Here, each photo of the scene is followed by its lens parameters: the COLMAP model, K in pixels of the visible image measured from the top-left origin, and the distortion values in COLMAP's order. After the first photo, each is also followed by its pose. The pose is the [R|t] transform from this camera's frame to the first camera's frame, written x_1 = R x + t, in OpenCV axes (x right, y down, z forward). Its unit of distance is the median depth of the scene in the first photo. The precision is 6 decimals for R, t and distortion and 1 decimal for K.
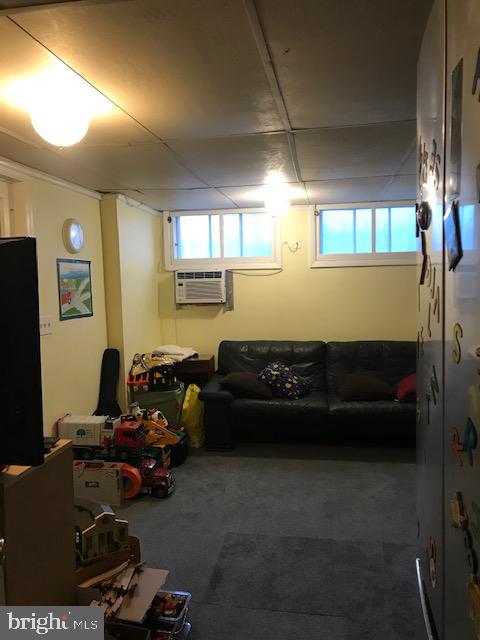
lens RADIAL K [[516.8, 0, 243.2], [0, 516.8, 319.9], [0, 0, 1]] dist [0.015162, -0.010936]
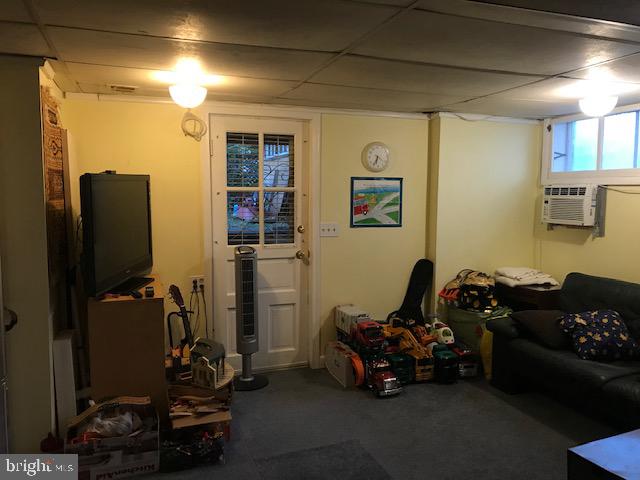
lens RADIAL K [[516.8, 0, 323.0], [0, 516.8, 239.9], [0, 0, 1]] dist [0.015162, -0.010936]
pose [[0.466070, 0.101858, -0.878865, 0.564559], [-0.081586, 0.994066, 0.071944, -0.042602], [0.880978, 0.038172, 0.471614, 0.297731]]
